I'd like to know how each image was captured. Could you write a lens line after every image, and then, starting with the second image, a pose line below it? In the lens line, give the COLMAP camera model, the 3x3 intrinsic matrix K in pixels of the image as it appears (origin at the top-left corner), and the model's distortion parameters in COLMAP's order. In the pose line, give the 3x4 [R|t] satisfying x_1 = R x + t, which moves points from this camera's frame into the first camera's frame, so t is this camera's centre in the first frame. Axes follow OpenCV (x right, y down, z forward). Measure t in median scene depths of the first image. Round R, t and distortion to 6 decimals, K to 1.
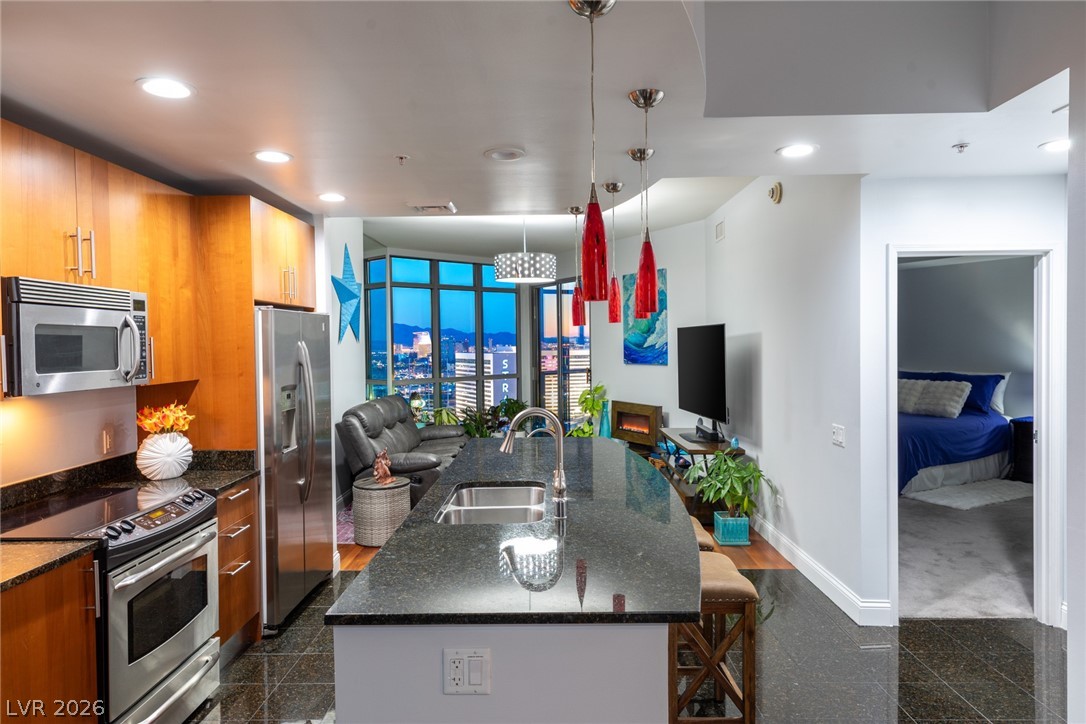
lens RADIAL K [[748.7, 0, 543.0], [0, 748.7, 362.0], [0, 0, 1]] dist [0.000918, 0.000000]
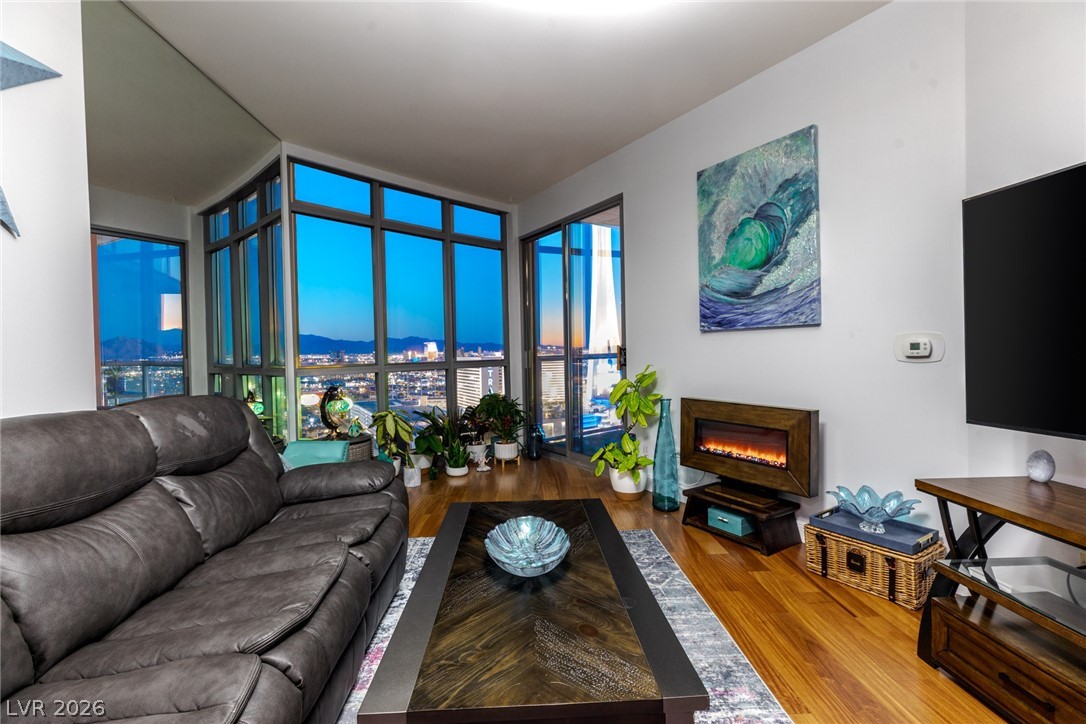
lens RADIAL K [[495.7, 0, 543.0], [0, 495.7, 362.0], [0, 0, 1]] dist [0.011185, -0.000172]
pose [[0.998455, -0.008973, 0.054841, -0.028544], [0.009244, 0.999946, -0.004690, 0.024956], [-0.054796, 0.005189, 0.998484, 0.622993]]
